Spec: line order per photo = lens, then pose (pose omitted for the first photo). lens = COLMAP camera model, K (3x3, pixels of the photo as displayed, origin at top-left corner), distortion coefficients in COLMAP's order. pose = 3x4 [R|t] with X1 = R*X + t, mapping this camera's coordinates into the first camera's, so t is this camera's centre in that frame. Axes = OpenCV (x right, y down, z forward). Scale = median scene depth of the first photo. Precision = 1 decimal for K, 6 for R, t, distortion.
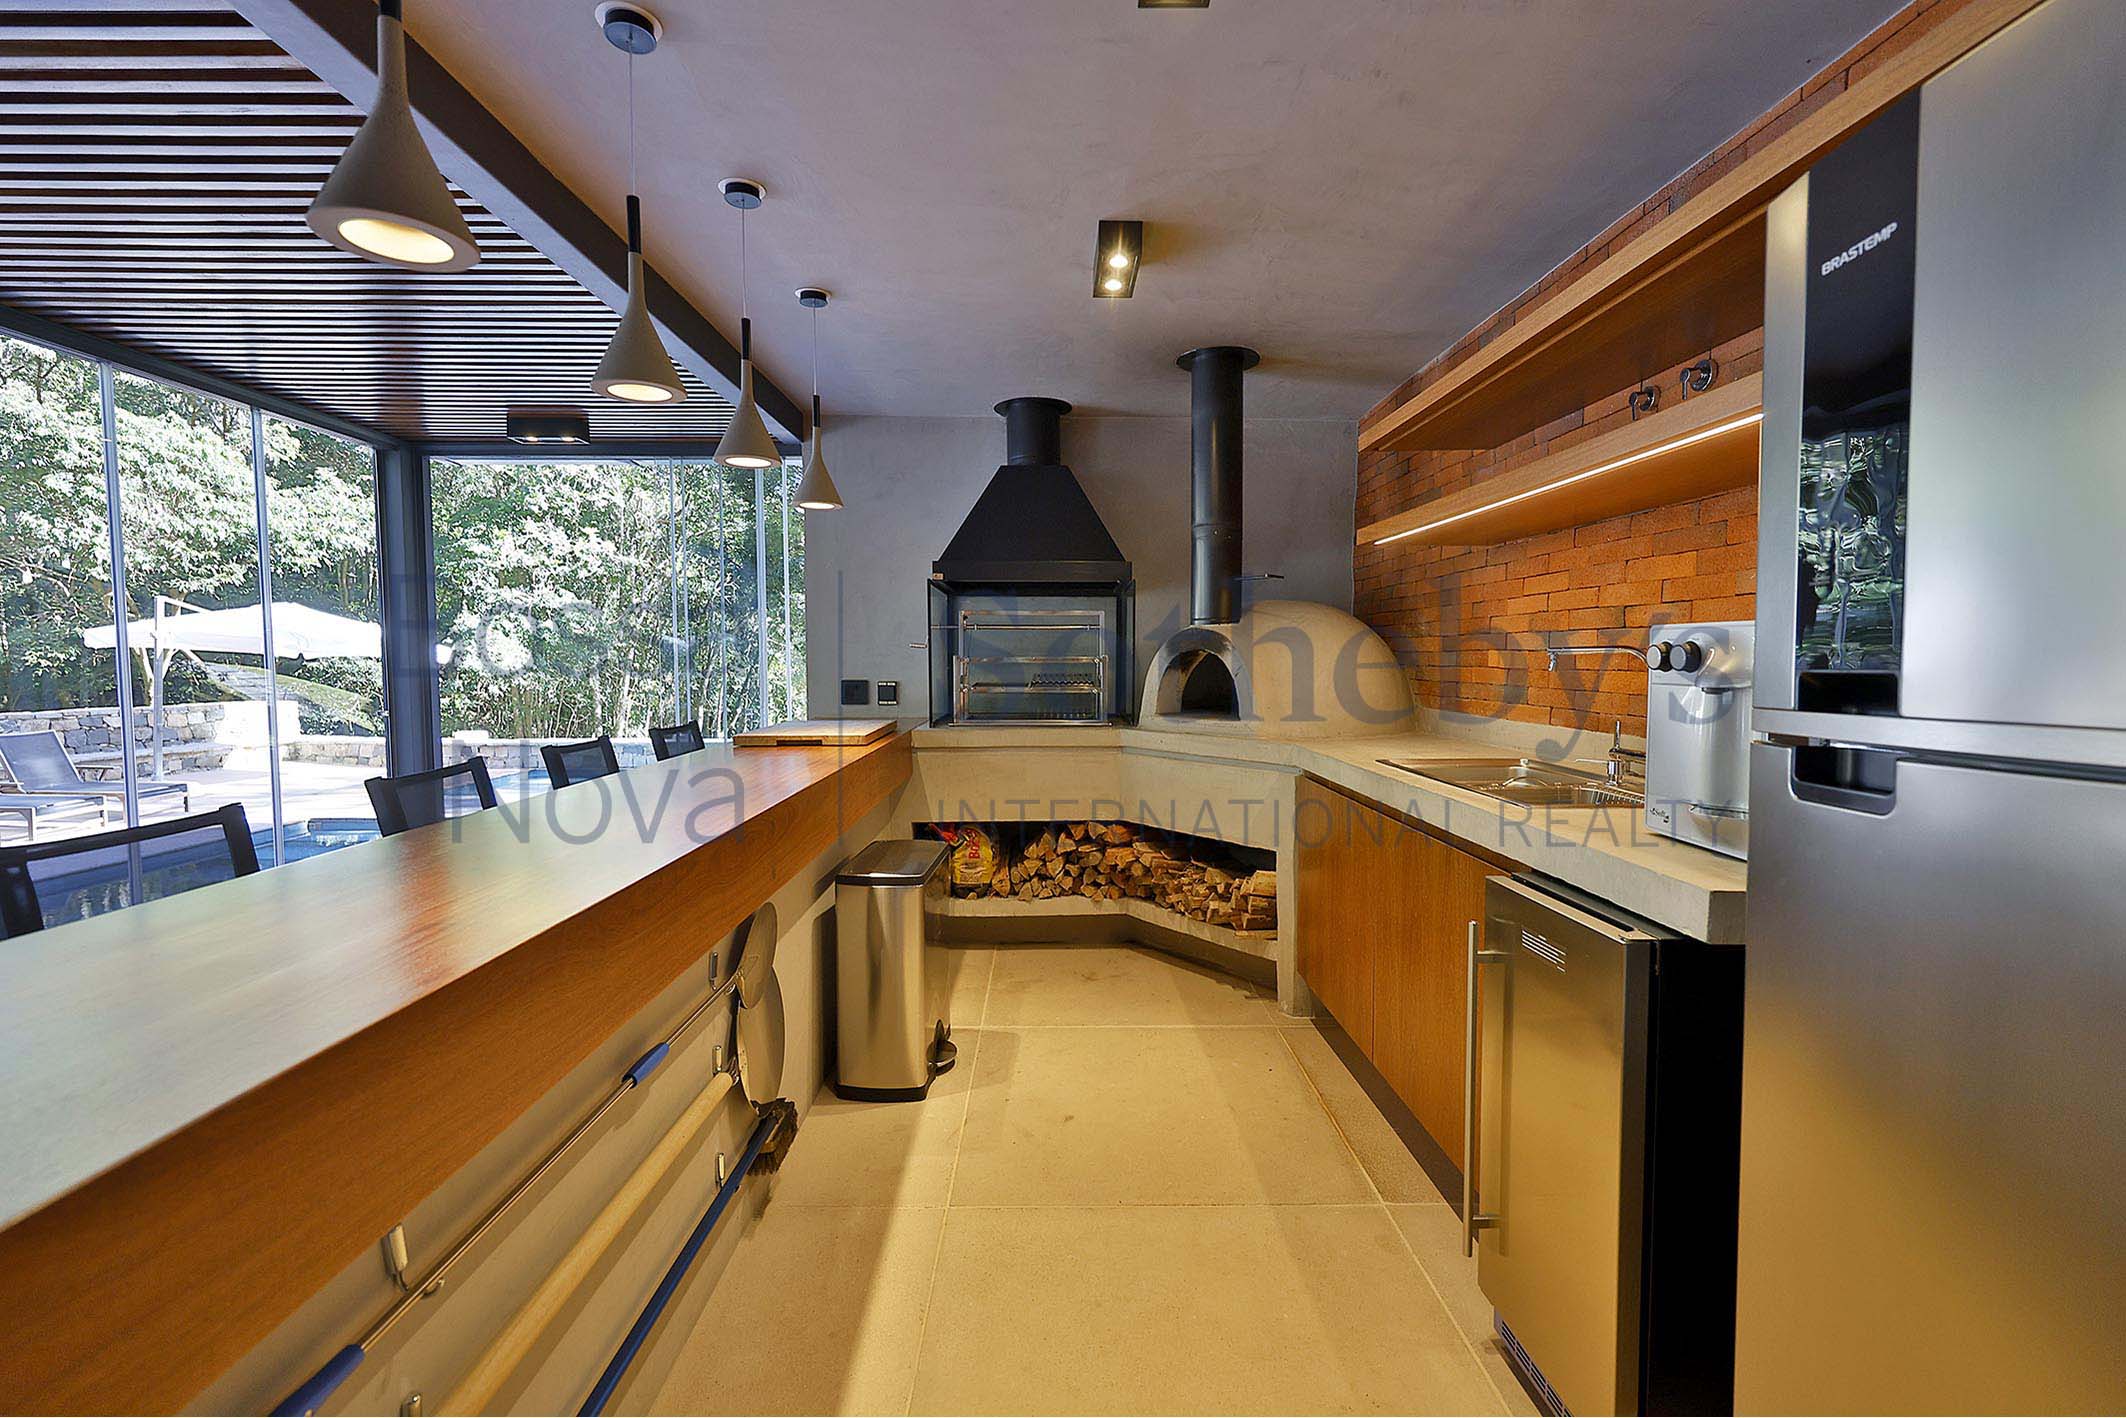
lens RADIAL K [[903.0, 0, 1058.1], [0, 903.0, 706.7], [0, 0, 1]] dist [-0.004284, 0.000173]
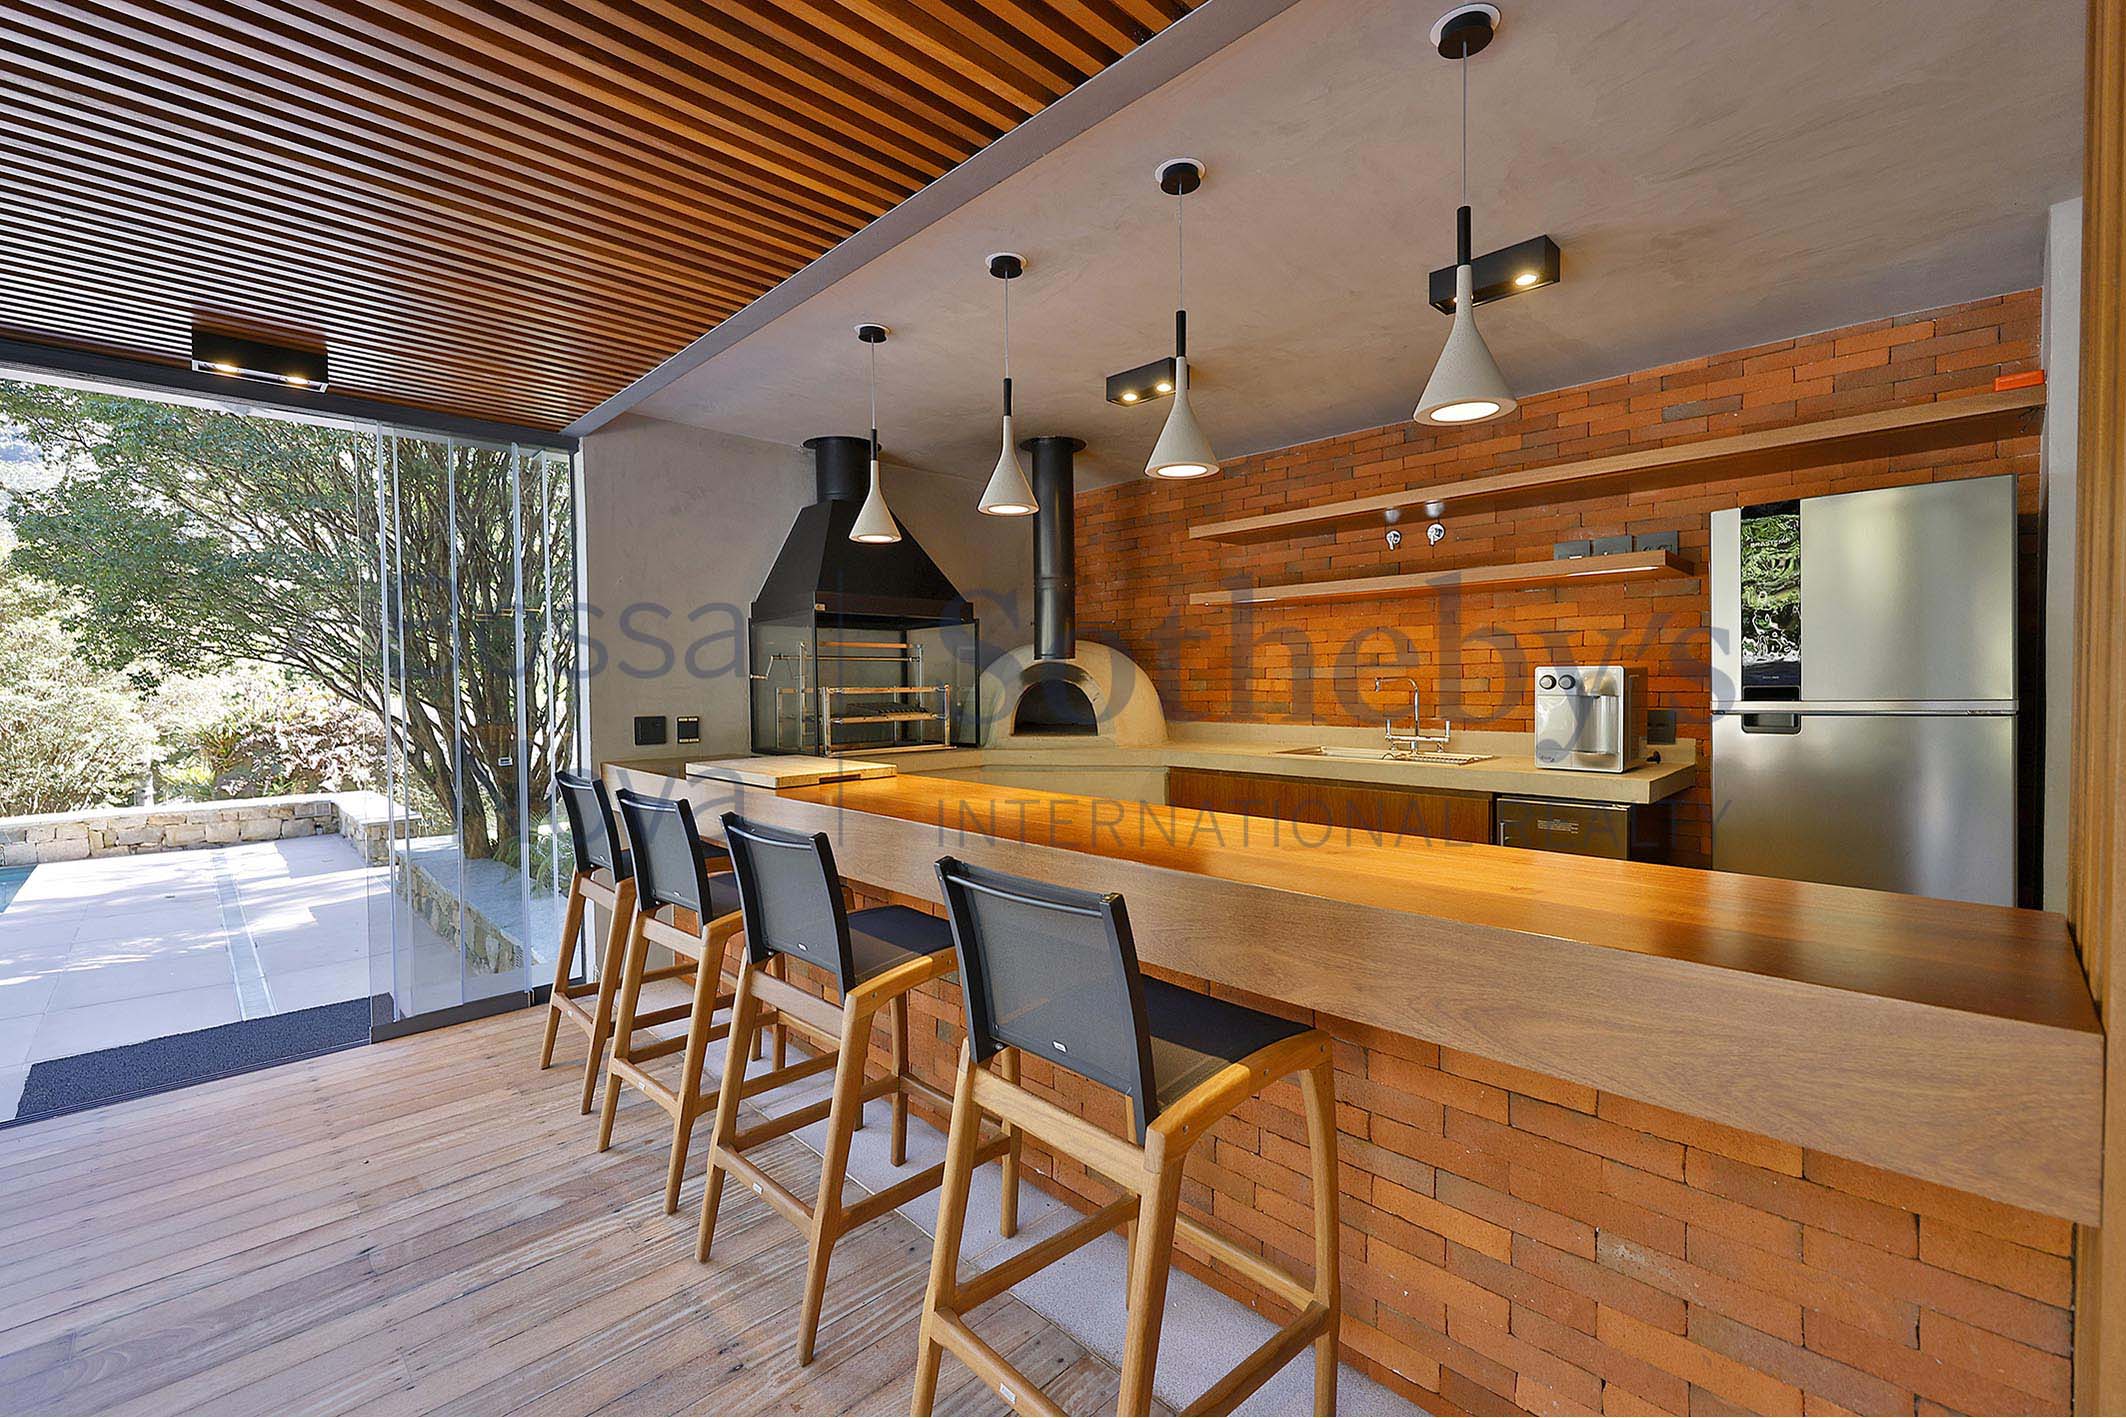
lens RADIAL K [[903.0, 0, 1061.5], [0, 903.0, 700.9], [0, 0, 1]] dist [-0.004284, 0.000173]
pose [[0.716548, -0.021095, 0.697219, -0.623019], [0.047649, 0.998688, -0.018754, -0.010790], [-0.695908, 0.046660, 0.716613, 0.111710]]
